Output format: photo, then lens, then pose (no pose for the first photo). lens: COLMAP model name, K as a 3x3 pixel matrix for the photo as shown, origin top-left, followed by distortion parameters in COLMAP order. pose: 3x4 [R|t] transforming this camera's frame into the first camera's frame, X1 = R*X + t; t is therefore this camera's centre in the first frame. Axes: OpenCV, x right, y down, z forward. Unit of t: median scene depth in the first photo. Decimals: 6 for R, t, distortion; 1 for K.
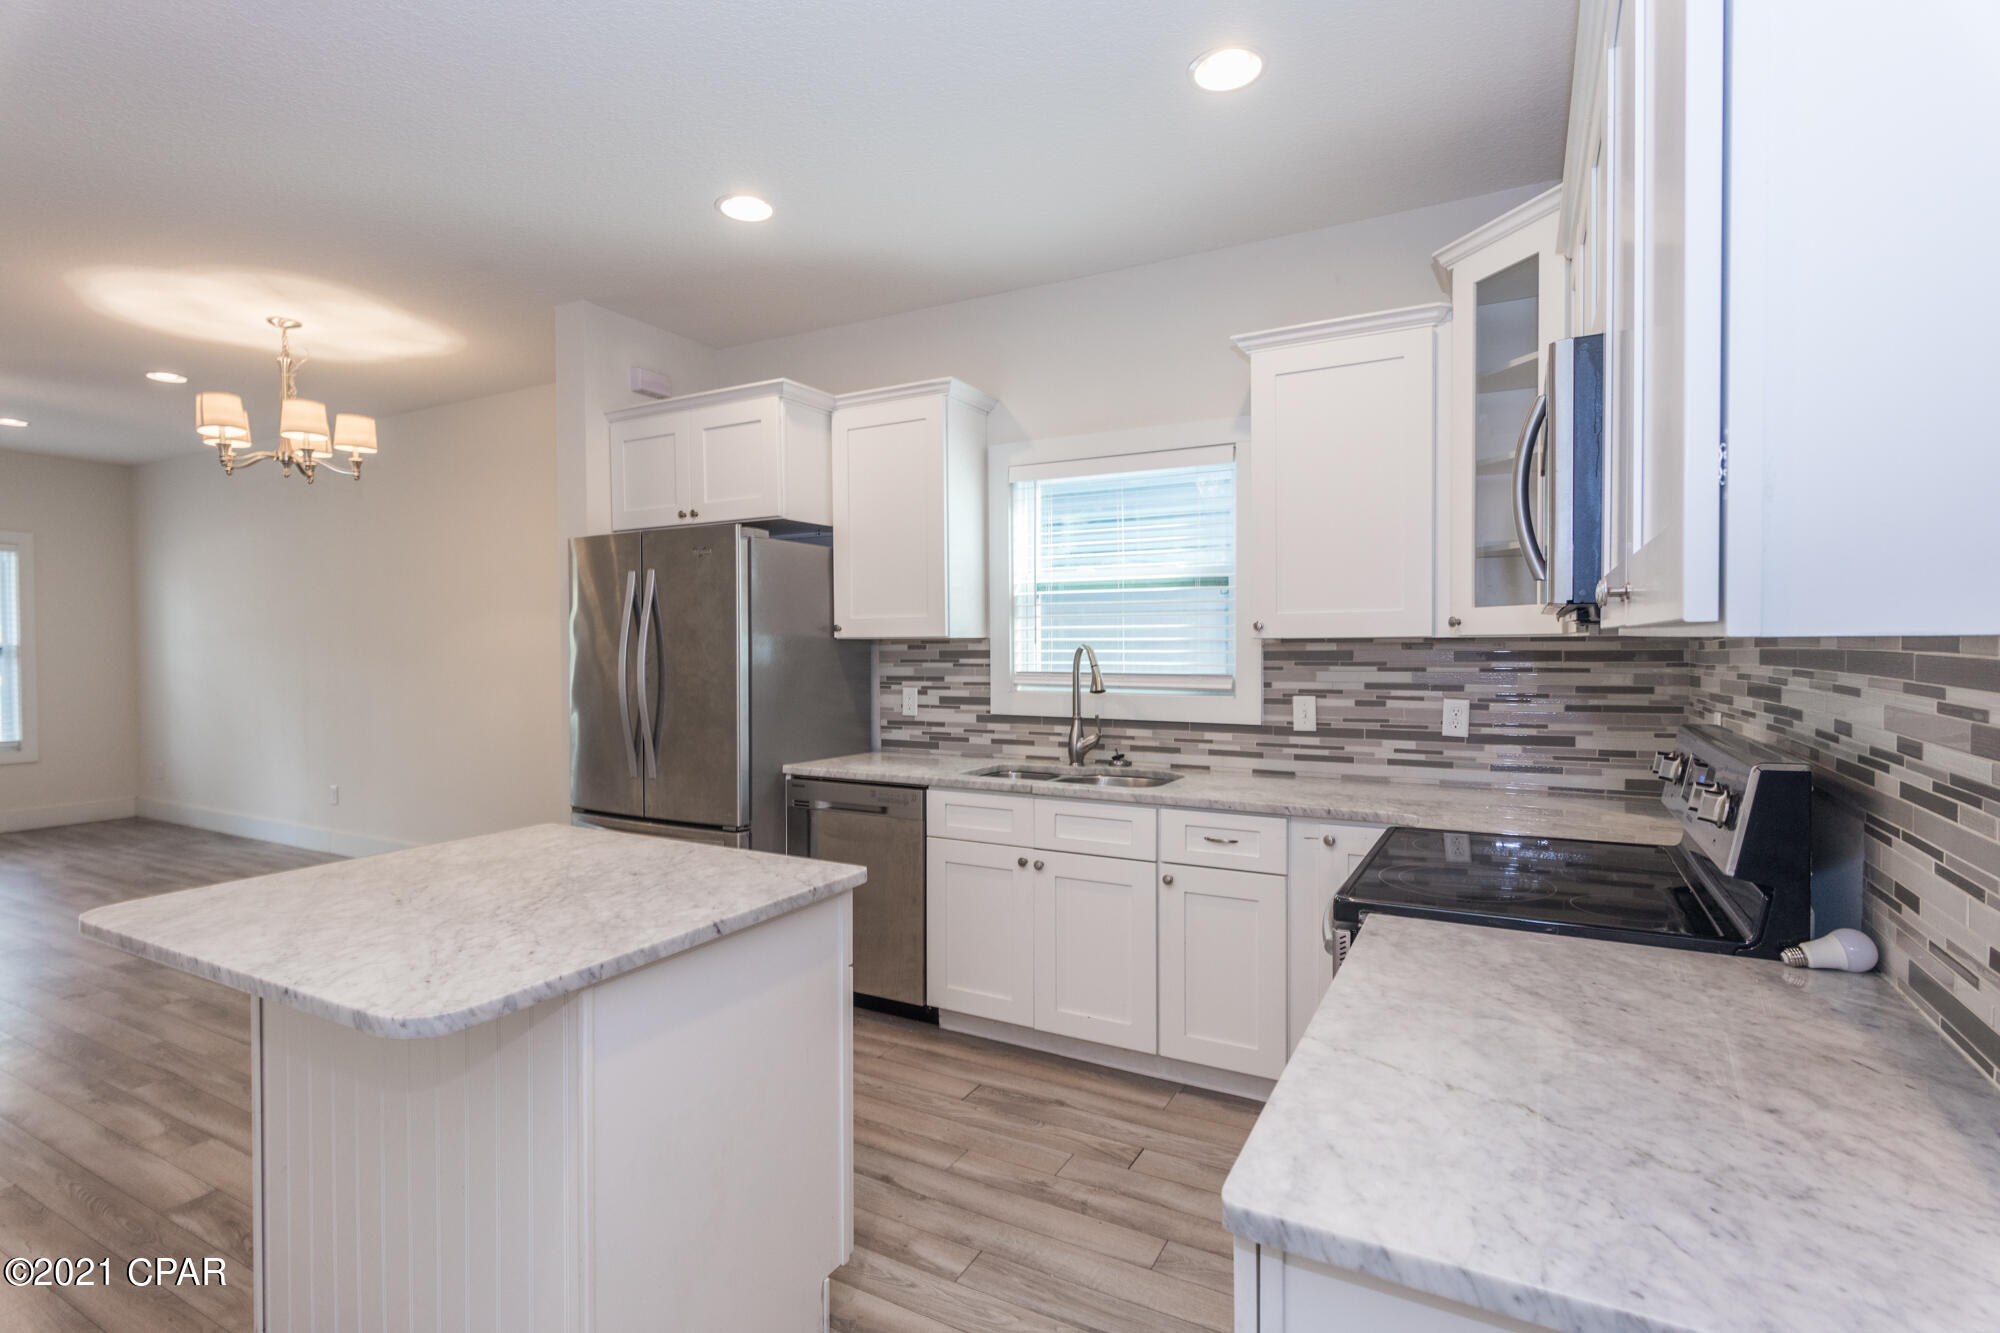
lens RADIAL K [[962.5, 0, 995.7], [0, 962.5, 668.6], [0, 0, 1]] dist [0.004204, -0.002135]
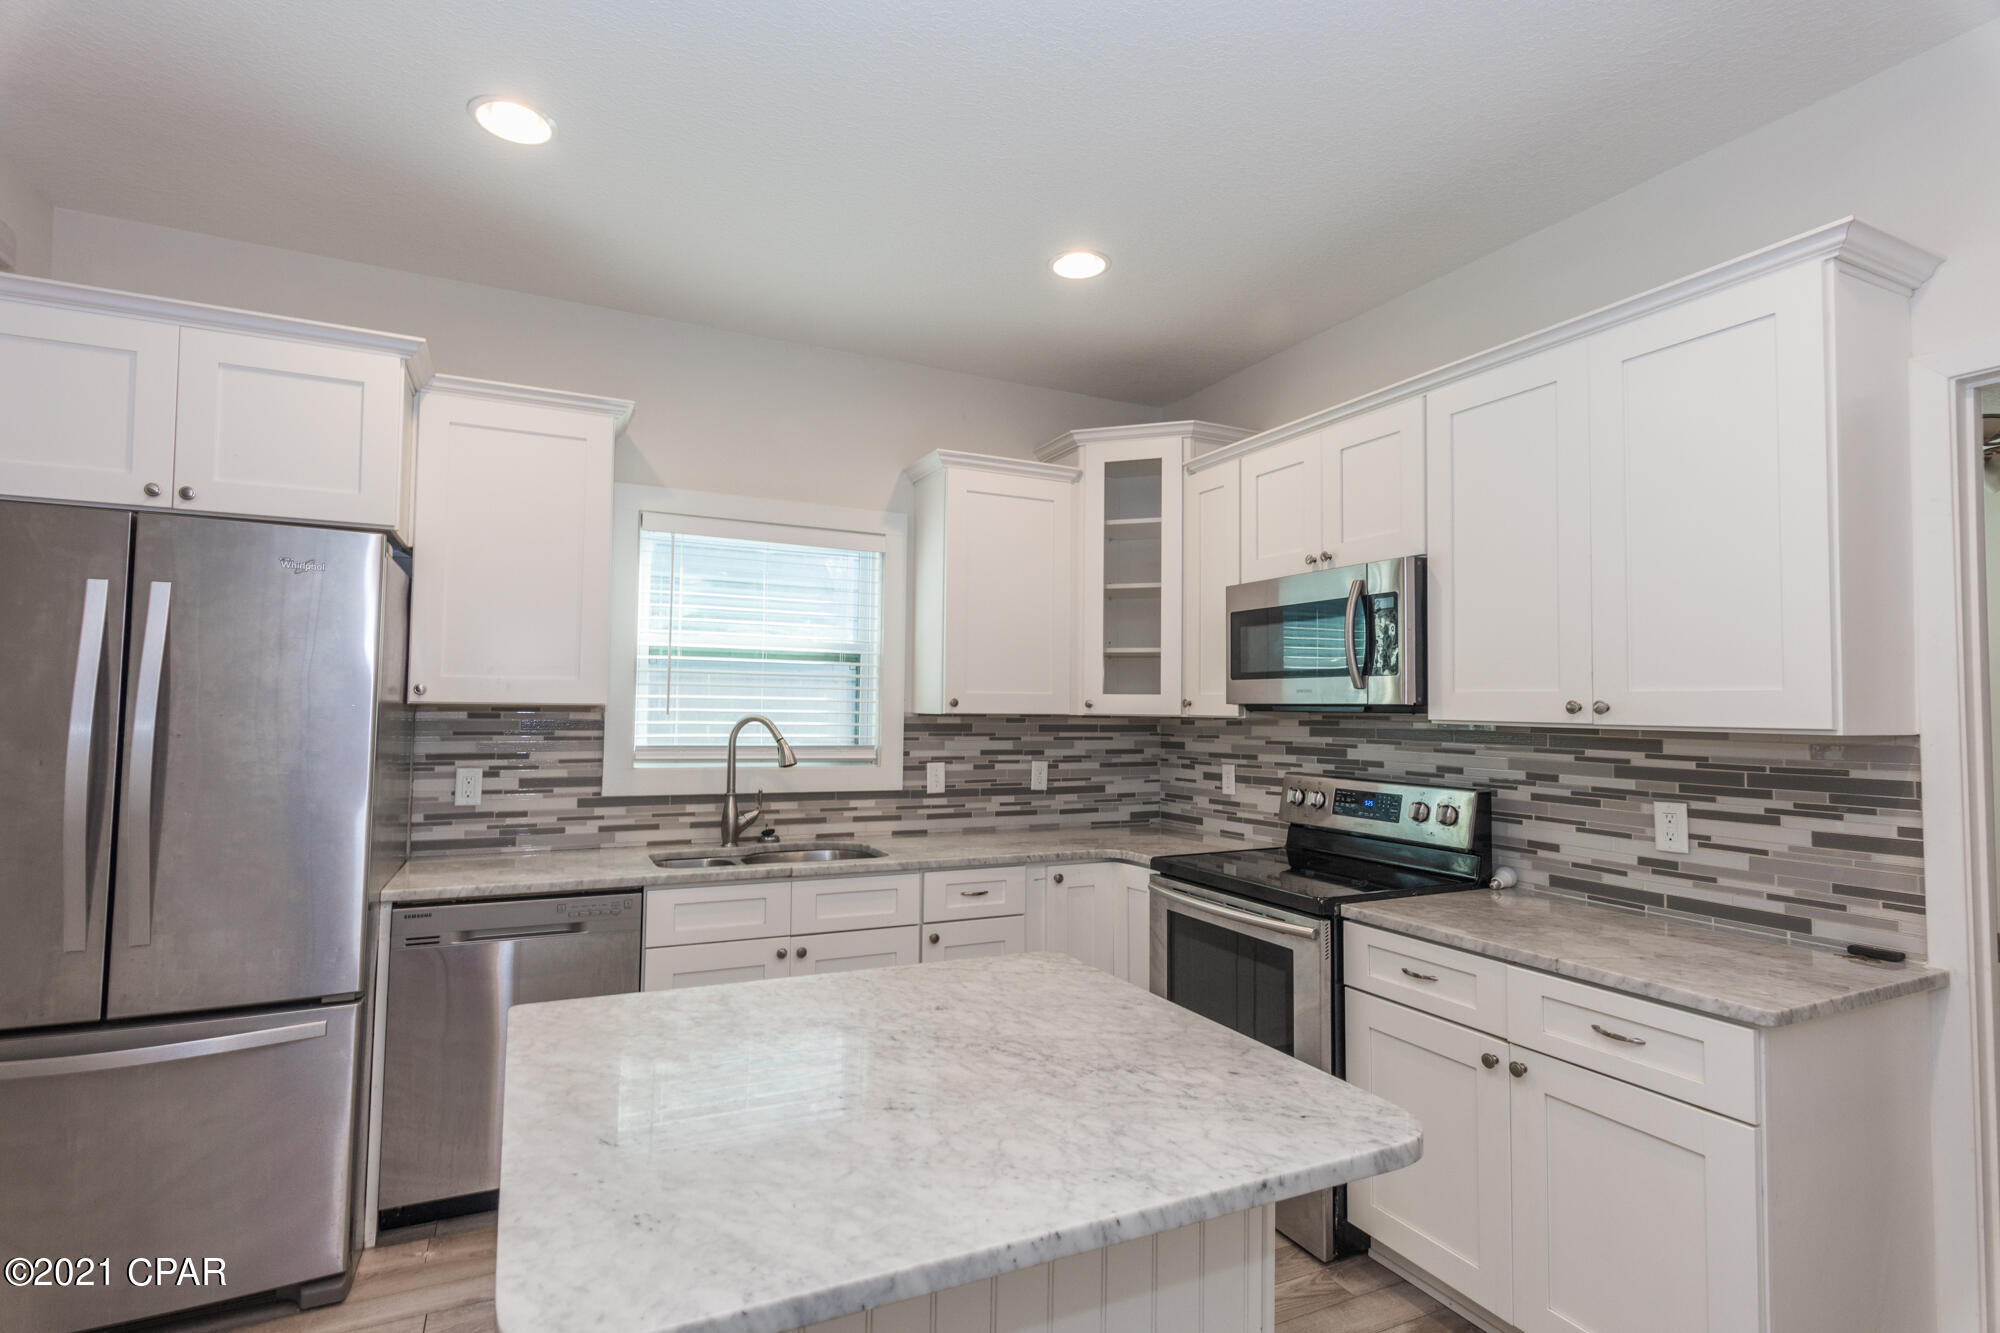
lens RADIAL K [[962.5, 0, 985.8], [0, 962.5, 669.2], [0, 0, 1]] dist [0.004204, -0.002135]
pose [[0.579260, 0.046378, 0.813822, -0.585523], [0.004565, 0.998180, -0.060134, -0.013752], [-0.815130, 0.038548, 0.577994, 0.276677]]
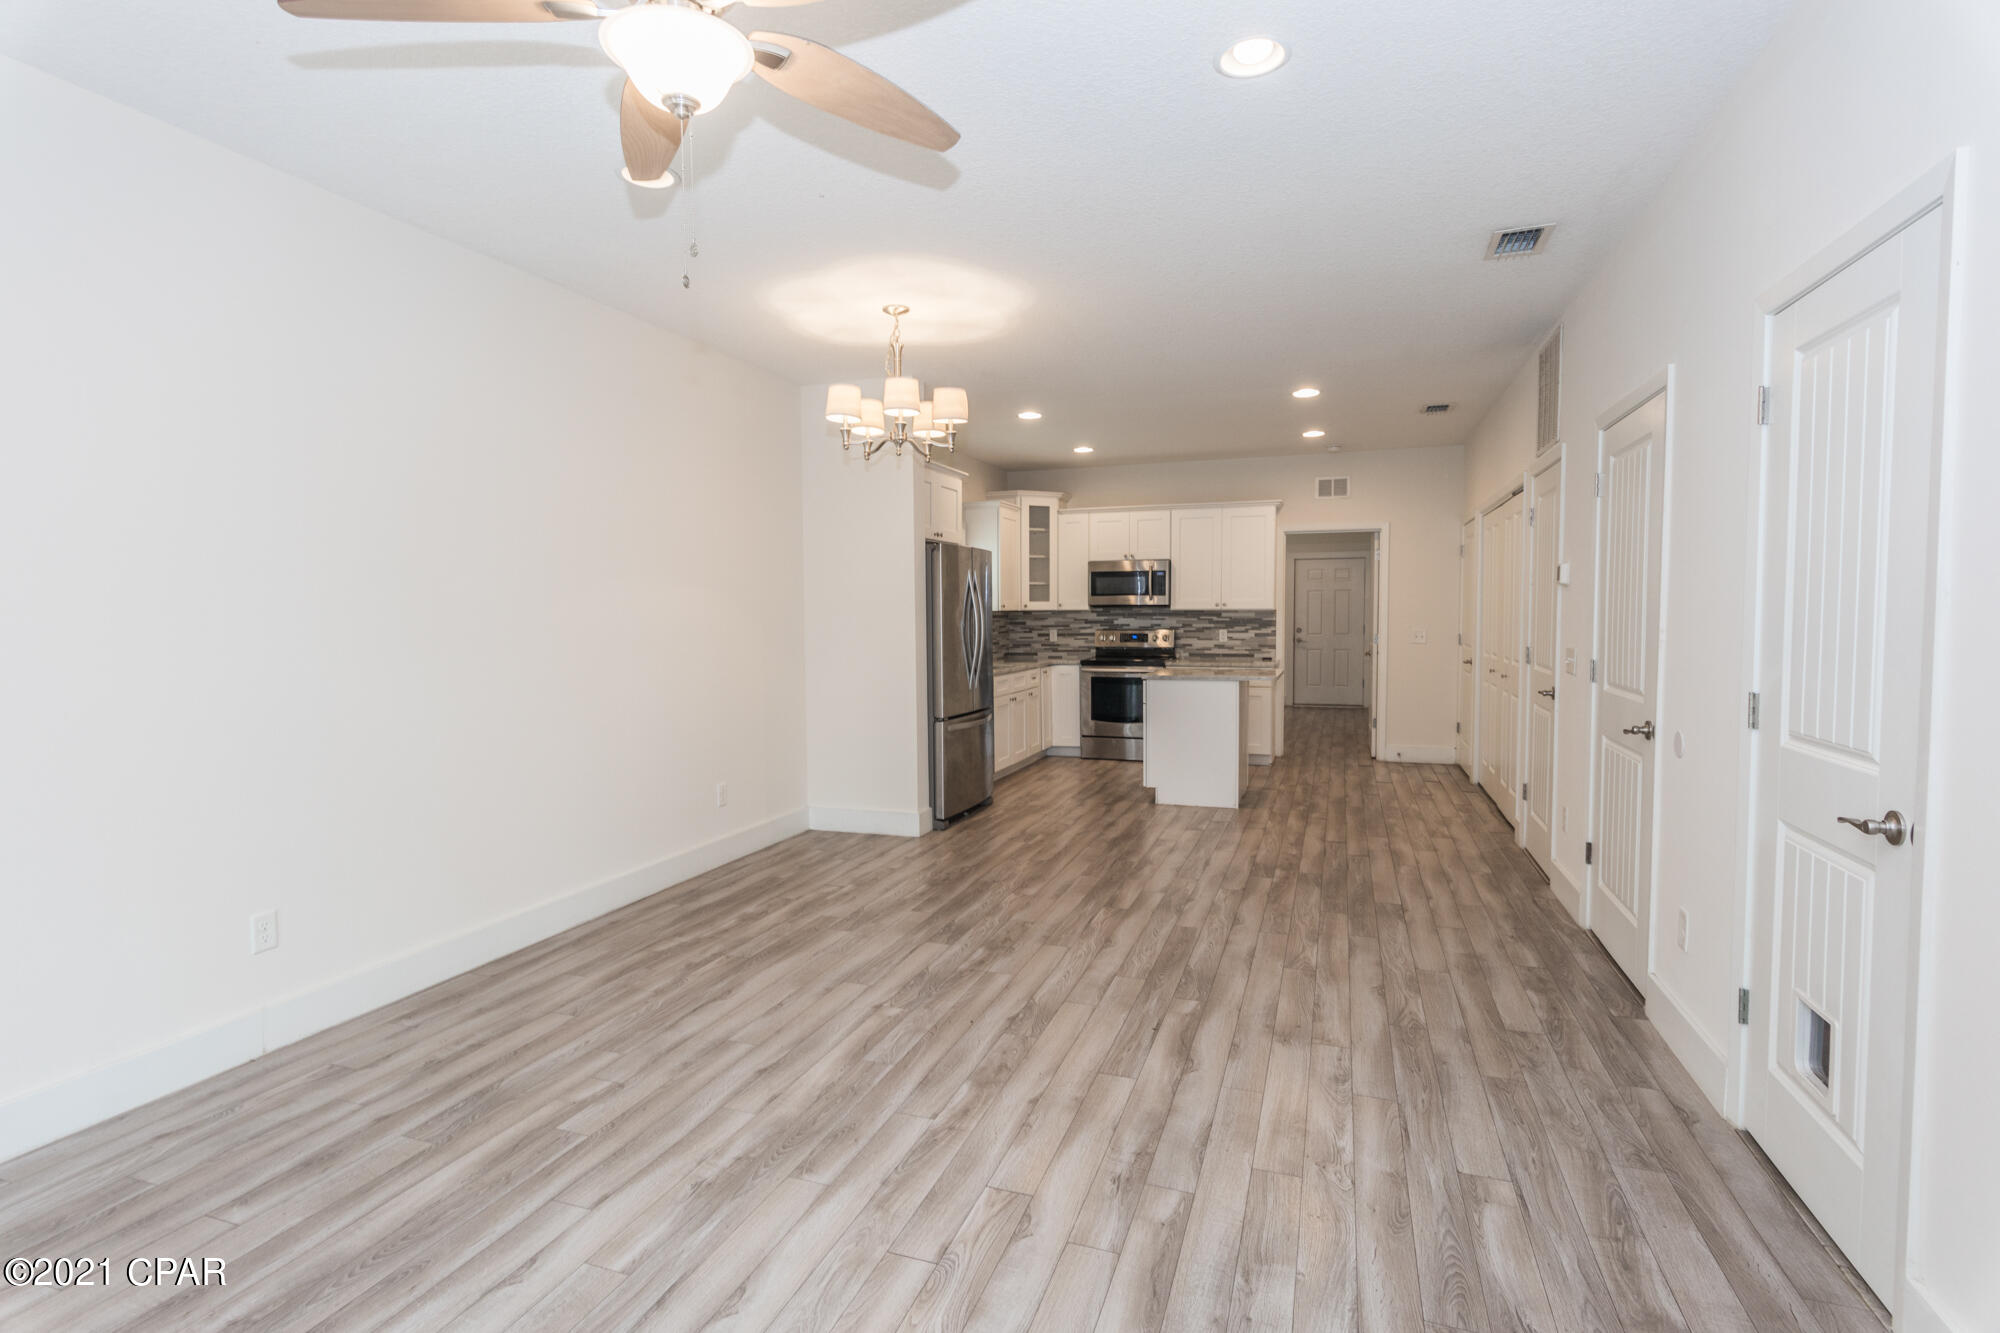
lens RADIAL K [[962.5, 0, 987.1], [0, 962.5, 670.0], [0, 0, 1]] dist [0.004204, -0.002135]
pose [[-0.155252, -0.053844, 0.986406, -2.287621], [0.031974, 0.997716, 0.059494, -0.024375], [-0.987357, 0.040776, -0.153176, 1.357184]]
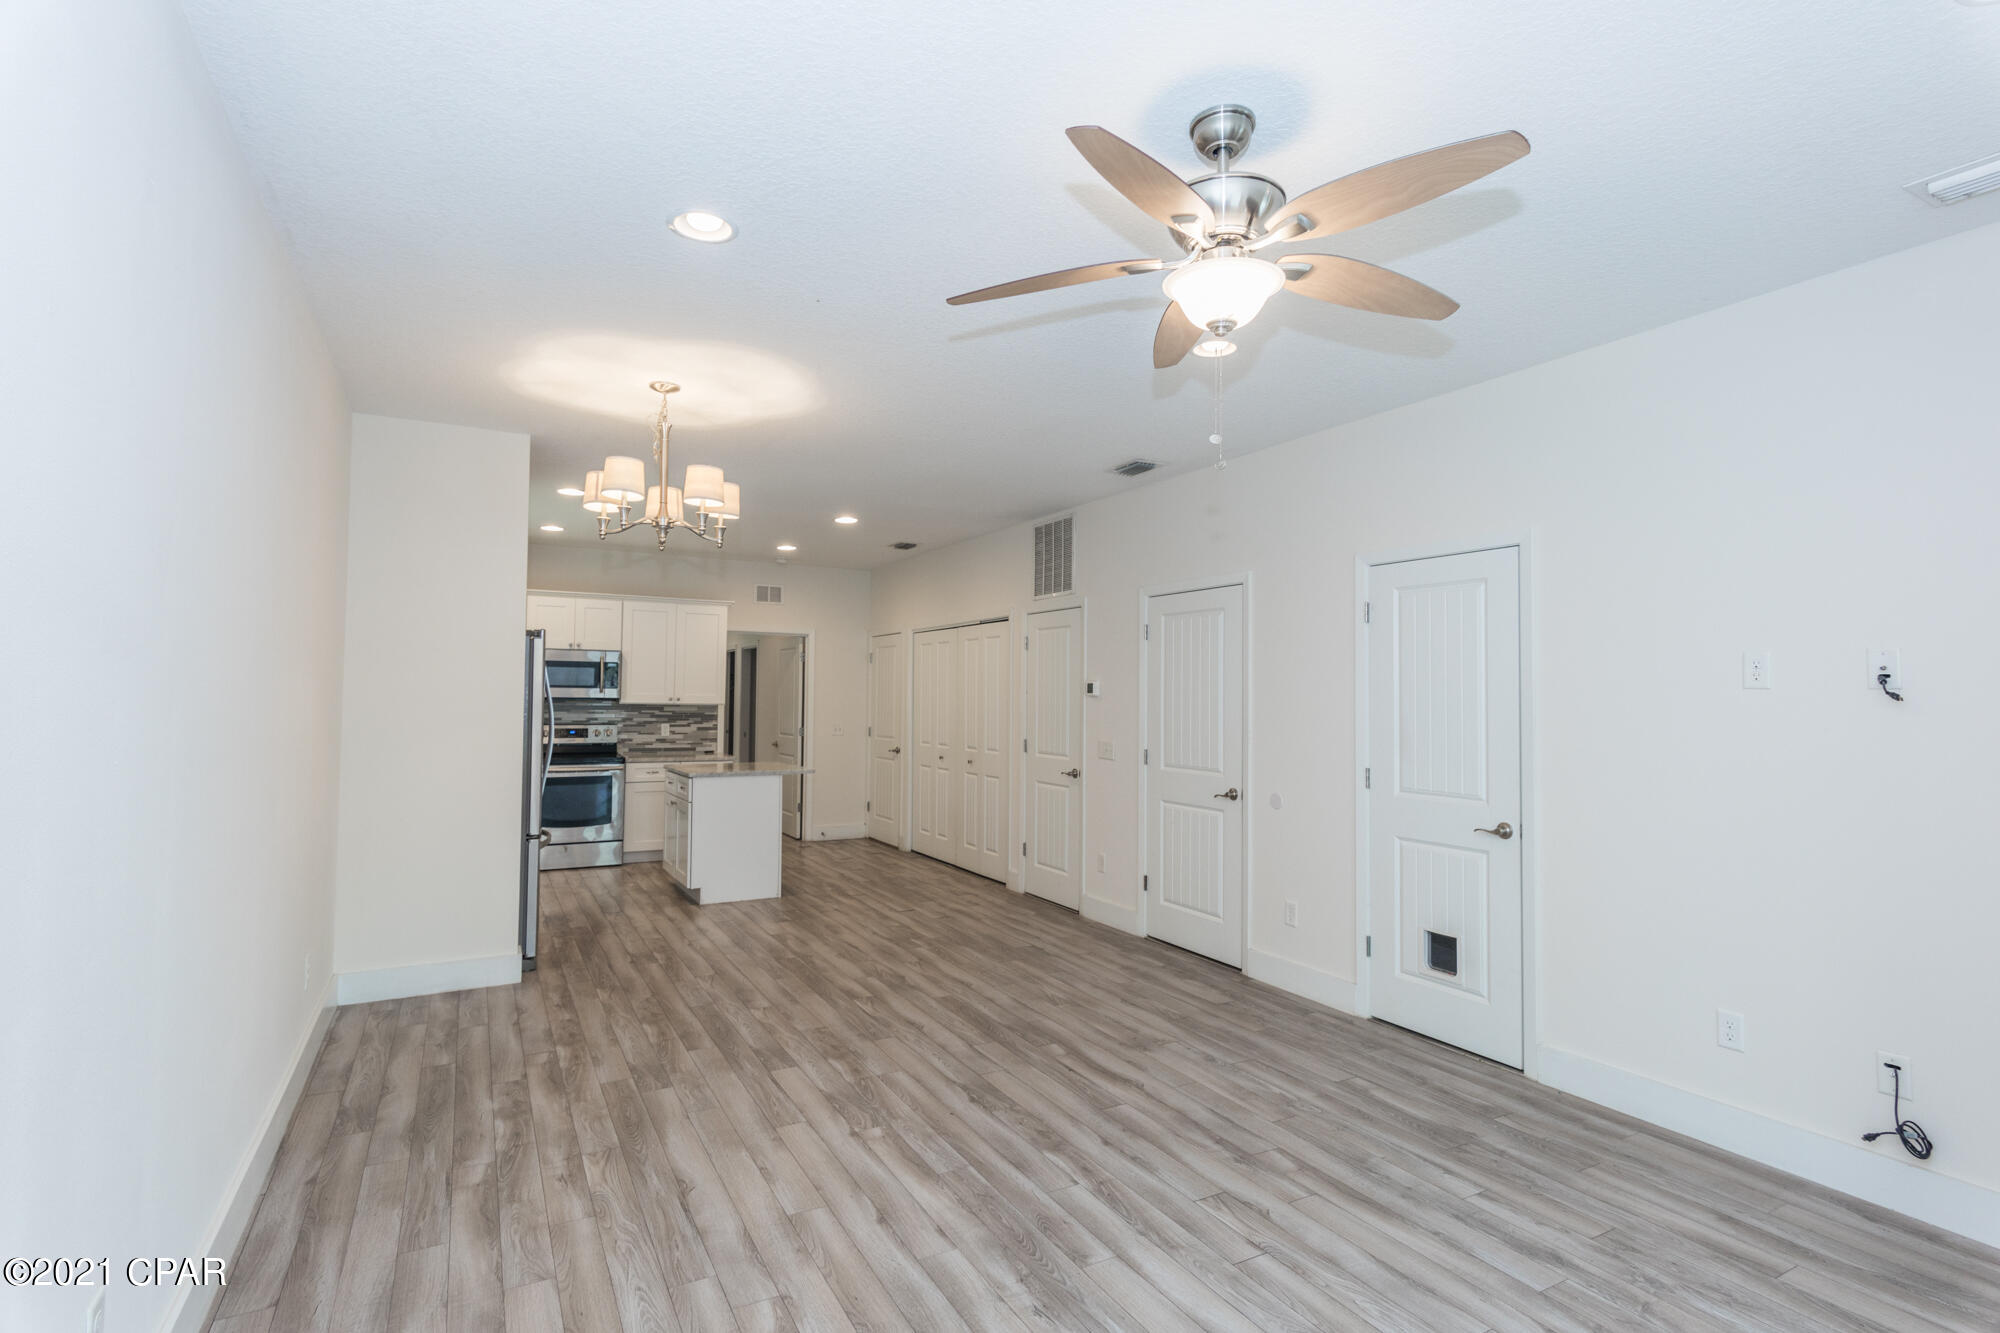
lens RADIAL K [[962.5, 0, 995.3], [0, 962.5, 667.2], [0, 0, 1]] dist [0.004204, -0.002135]
pose [[-0.844034, 0.013166, 0.536128, -1.940199], [0.006182, 0.999871, -0.014821, -0.068073], [-0.536254, -0.009195, -0.844007, 2.065808]]
